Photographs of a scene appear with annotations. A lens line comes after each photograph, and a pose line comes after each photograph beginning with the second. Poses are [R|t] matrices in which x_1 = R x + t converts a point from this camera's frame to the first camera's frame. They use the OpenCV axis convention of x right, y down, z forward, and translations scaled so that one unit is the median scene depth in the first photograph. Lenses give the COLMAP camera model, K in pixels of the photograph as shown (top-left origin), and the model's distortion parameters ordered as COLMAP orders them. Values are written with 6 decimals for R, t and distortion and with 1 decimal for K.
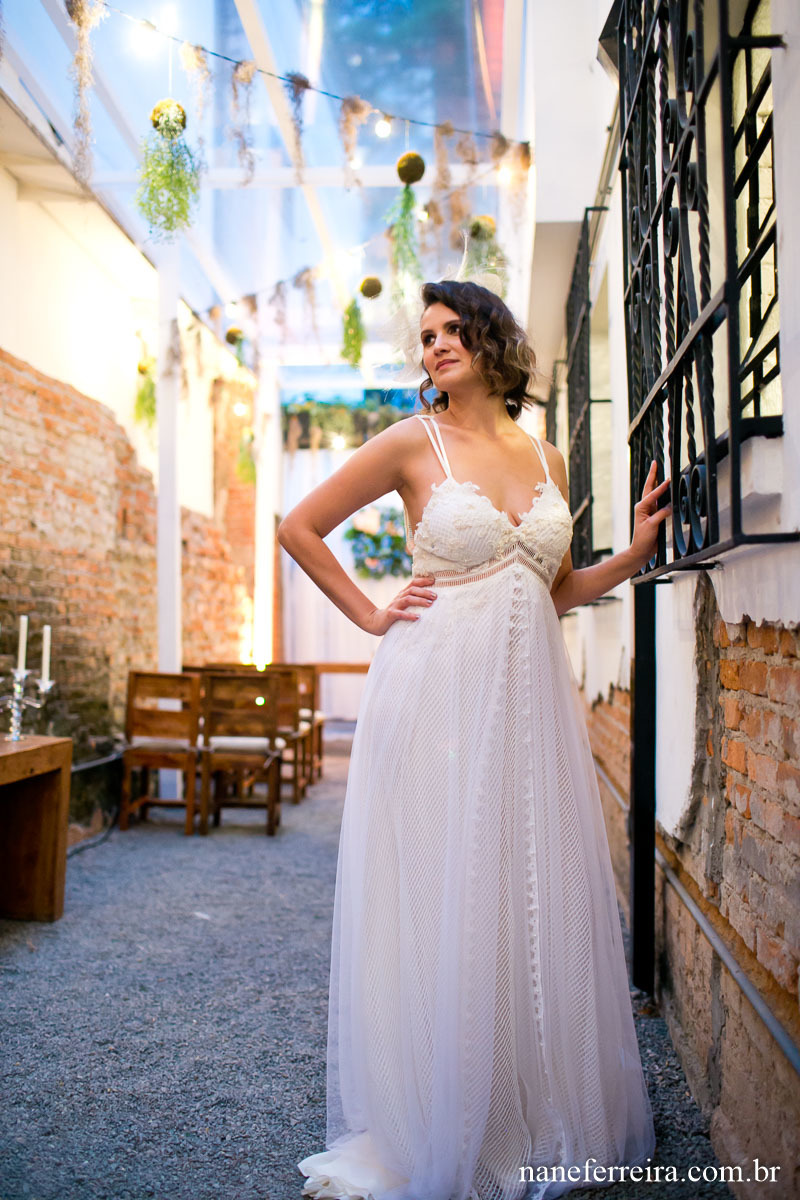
lens RADIAL K [[1166.6, 0, 400.0], [0, 1166.6, 600.0], [0, 0, 1]] dist [-0.057503, 0.001907]
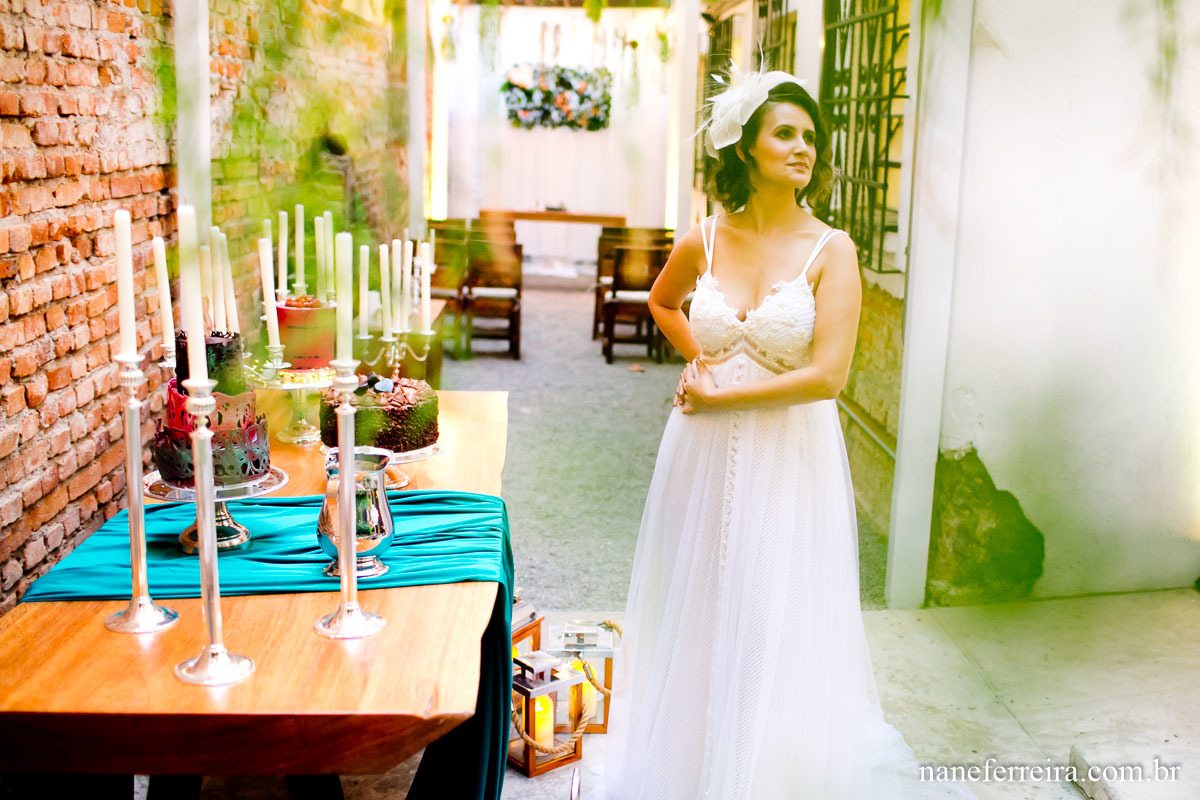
lens RADIAL K [[1308.0, 0, 661.8], [0, 1308.0, 400.7], [0, 0, 1]] dist [-0.025625, 0.022044]
pose [[0.985626, 0.003047, 0.168917, -0.203191], [-0.042858, 0.971639, 0.232551, -0.120163], [-0.163418, -0.236448, 0.957803, -0.539819]]
